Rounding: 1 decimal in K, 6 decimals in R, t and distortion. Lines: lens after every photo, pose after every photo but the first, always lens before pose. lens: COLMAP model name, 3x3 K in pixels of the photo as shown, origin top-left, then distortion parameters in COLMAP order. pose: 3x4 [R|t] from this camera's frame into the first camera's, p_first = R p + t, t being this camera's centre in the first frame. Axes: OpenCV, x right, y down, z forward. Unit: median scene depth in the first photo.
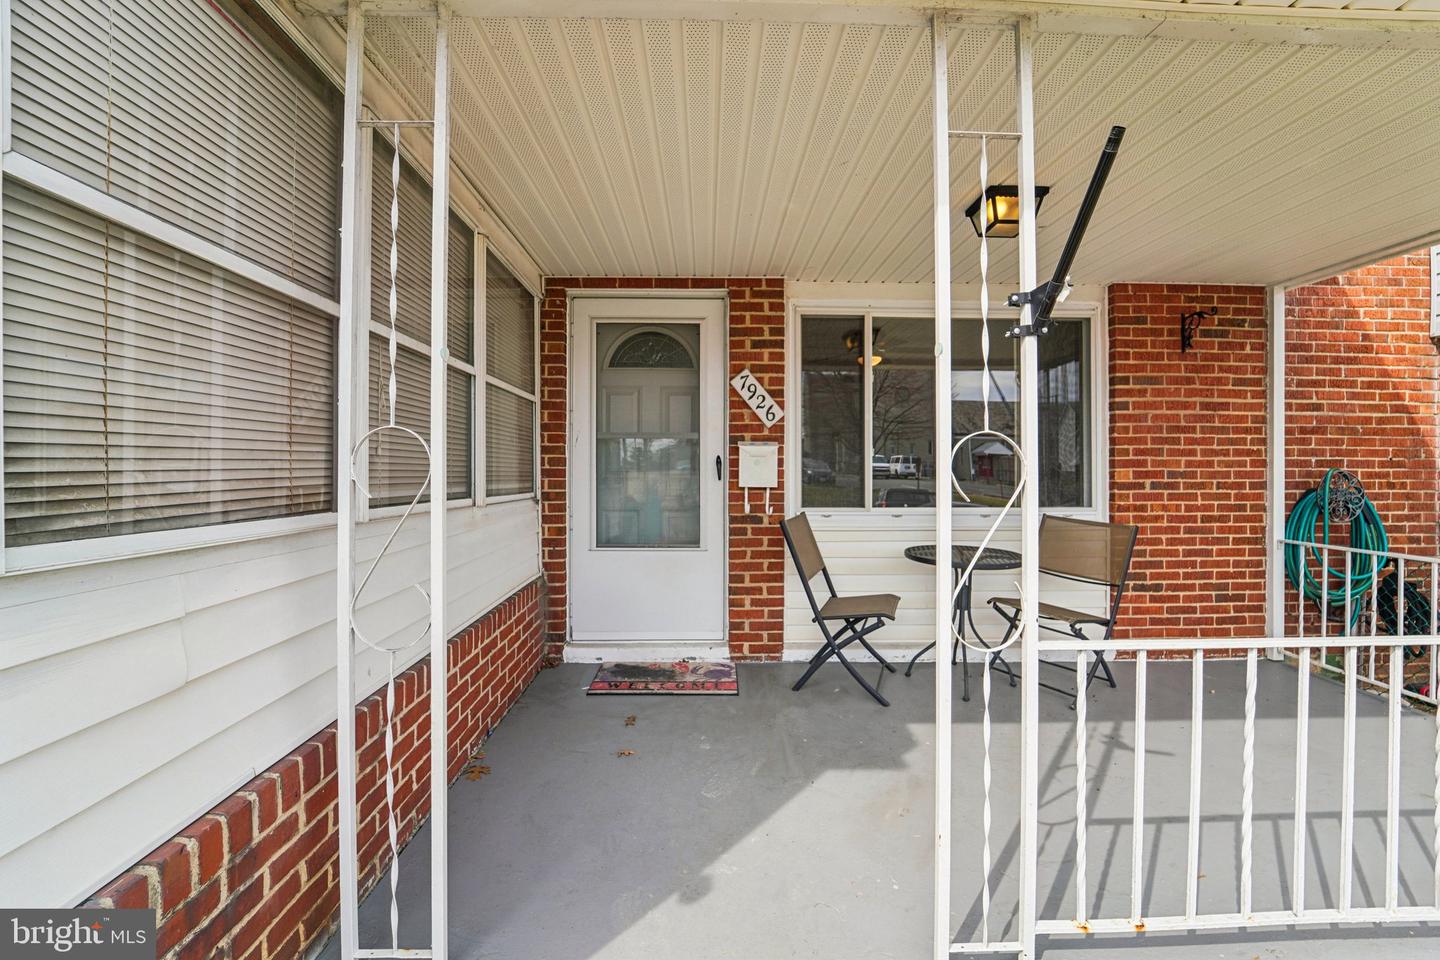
lens RADIAL K [[582.7, 0, 725.5], [0, 582.7, 475.1], [0, 0, 1]] dist [0.000251, 0.000021]
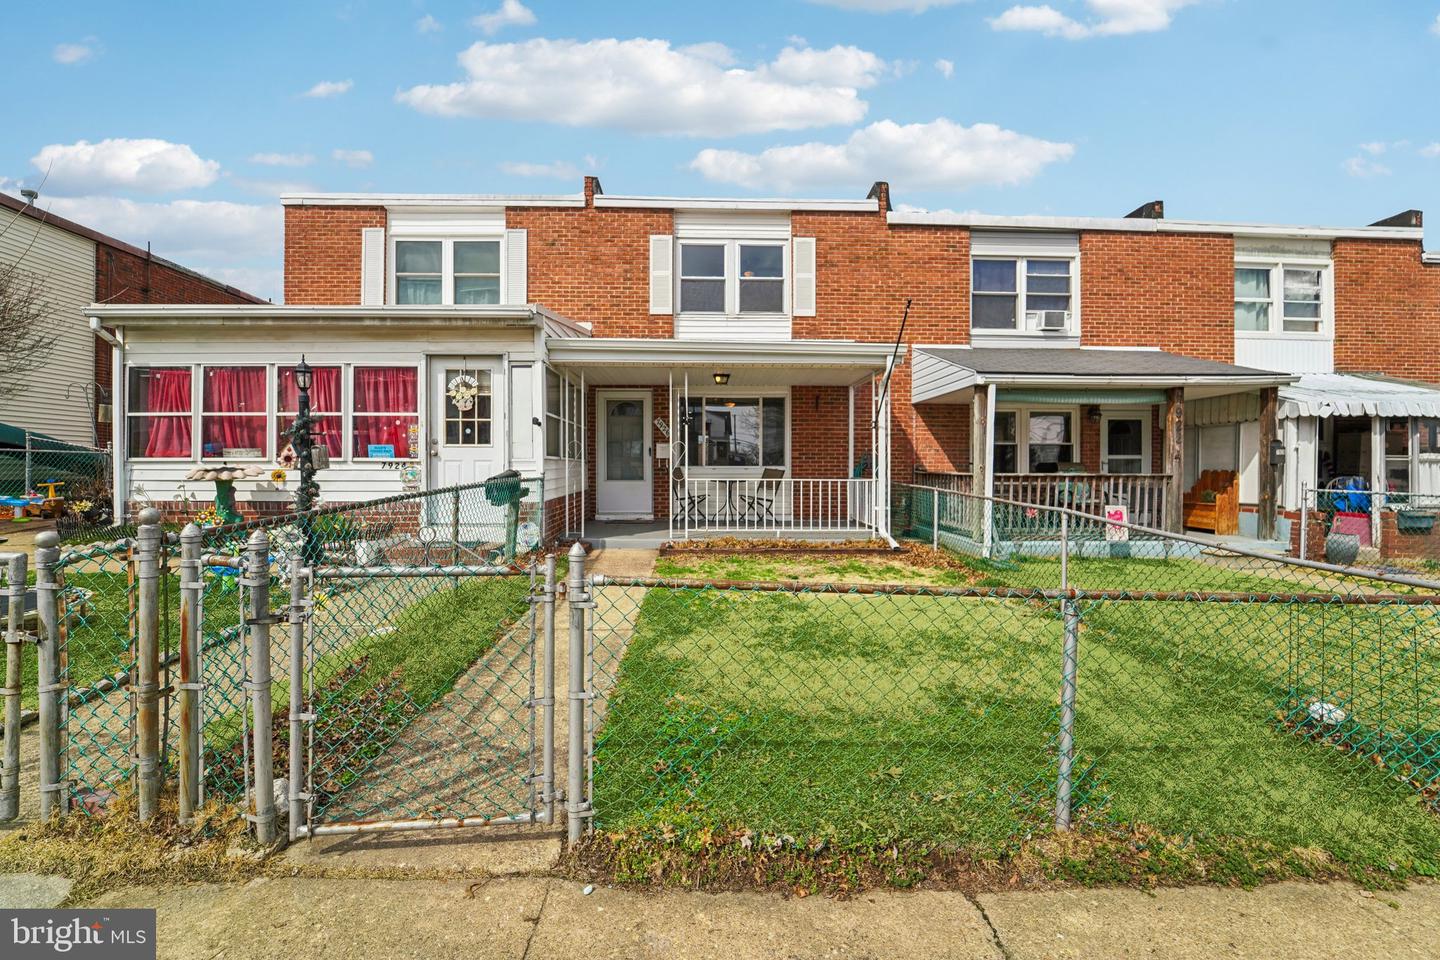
lens RADIAL K [[582.7, 0, 718.7], [0, 582.7, 471.5], [0, 0, 1]] dist [0.000251, 0.000021]
pose [[0.999877, -0.000567, -0.015674, 0.365313], [0.000595, 0.999998, 0.001806, 0.078336], [0.015673, -0.001815, 0.999876, -1.810249]]
